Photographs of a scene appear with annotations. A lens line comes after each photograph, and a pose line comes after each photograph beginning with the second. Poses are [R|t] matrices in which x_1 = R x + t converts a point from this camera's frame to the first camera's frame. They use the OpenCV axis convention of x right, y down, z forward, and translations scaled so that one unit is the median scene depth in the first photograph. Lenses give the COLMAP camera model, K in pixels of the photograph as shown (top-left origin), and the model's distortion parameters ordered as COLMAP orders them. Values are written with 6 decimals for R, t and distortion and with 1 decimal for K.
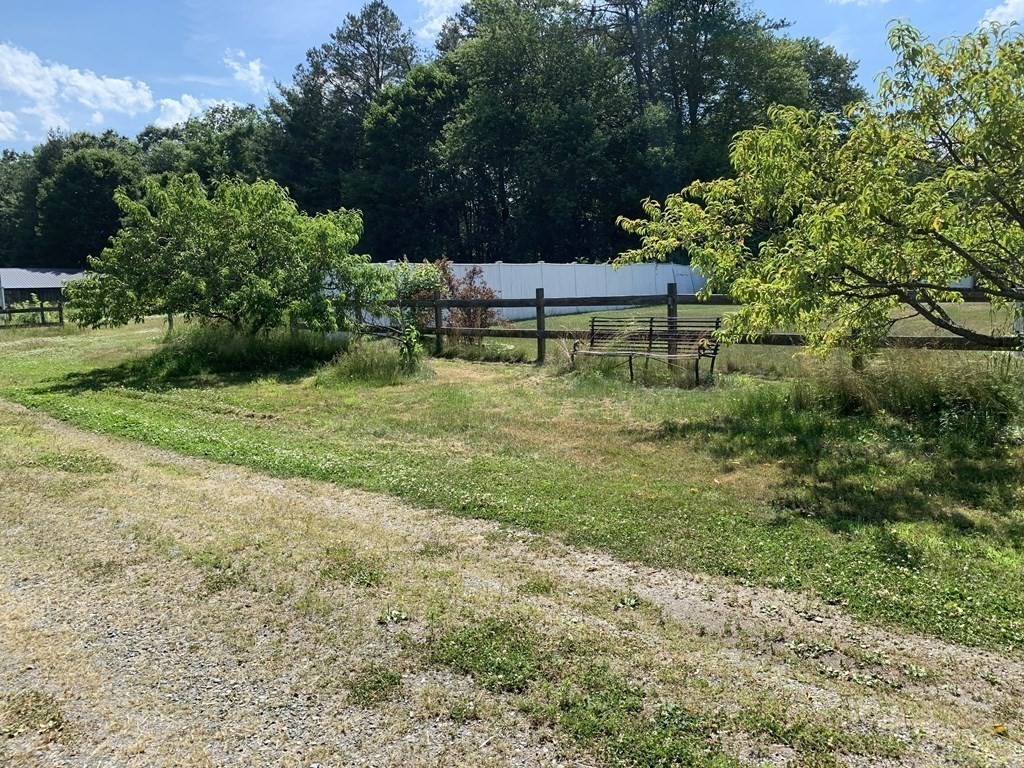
lens RADIAL K [[807.8, 0, 515.5], [0, 807.8, 384.9], [0, 0, 1]] dist [0.074625, -0.099804]
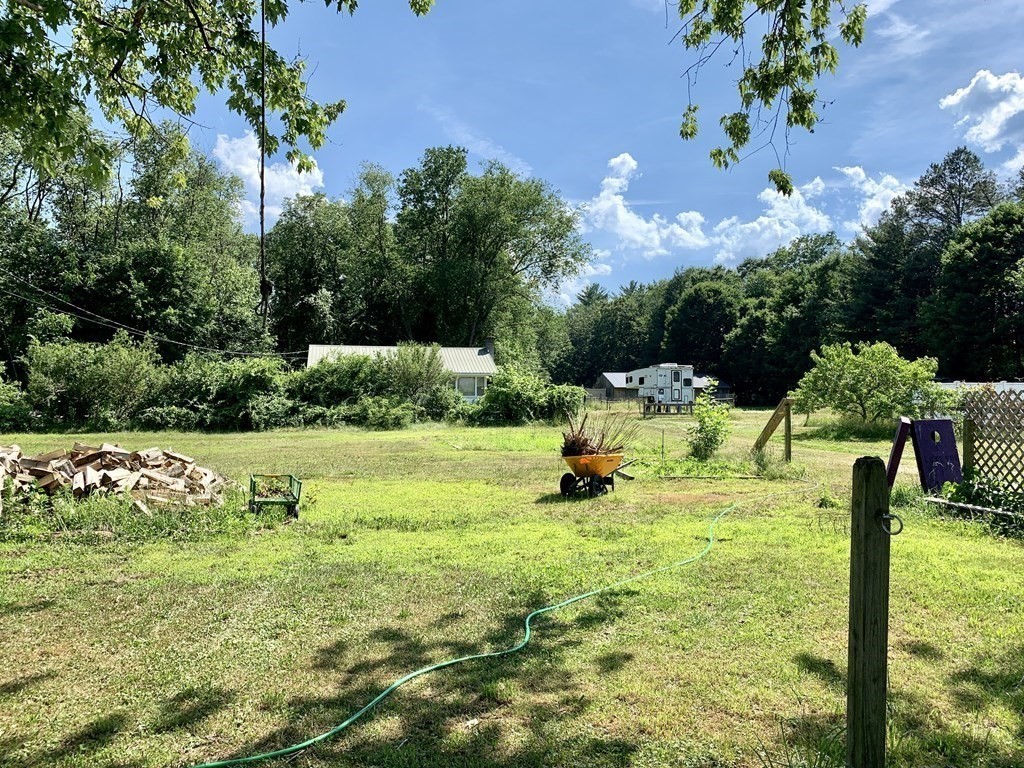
lens RADIAL K [[807.8, 0, 515.5], [0, 807.8, 384.9], [0, 0, 1]] dist [0.074625, -0.099804]
pose [[0.792971, 0.025055, -0.608744, 0.045704], [-0.099504, 0.991064, -0.088827, 0.026481], [0.601079, 0.131010, 0.788378, -0.258302]]
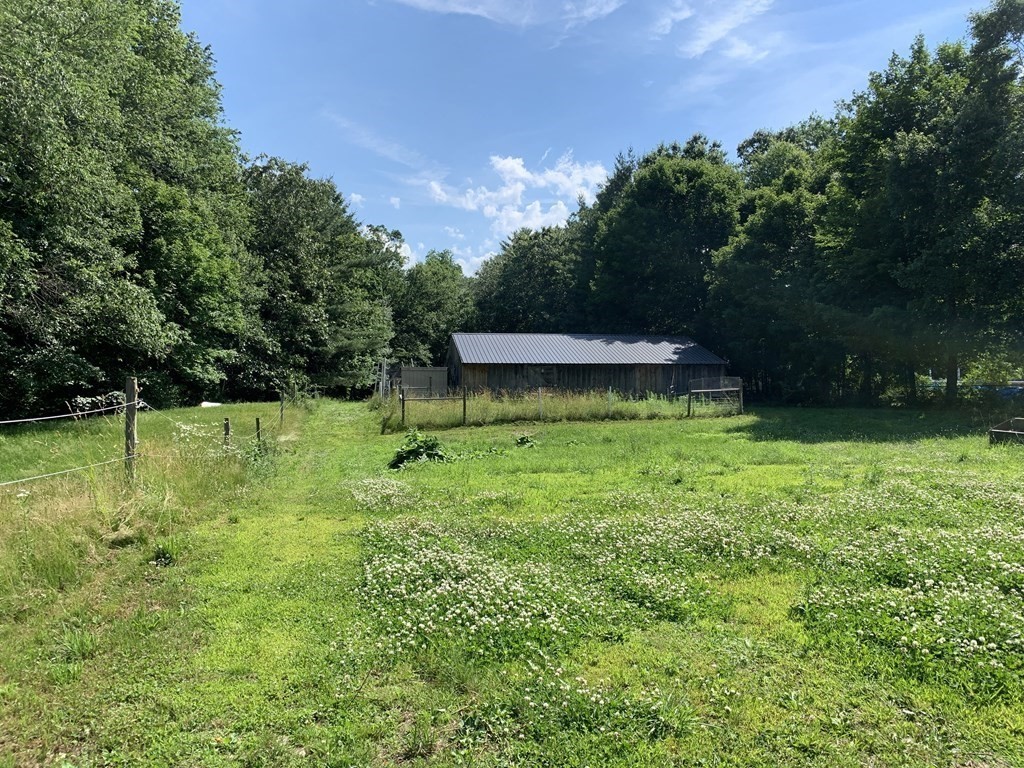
lens RADIAL K [[807.8, 0, 515.5], [0, 807.8, 384.9], [0, 0, 1]] dist [0.074625, -0.099804]
pose [[0.808480, 0.036911, -0.587365, -0.335874], [-0.091587, 0.993763, -0.063616, -0.076494], [0.581353, 0.105228, 0.806818, 0.613986]]
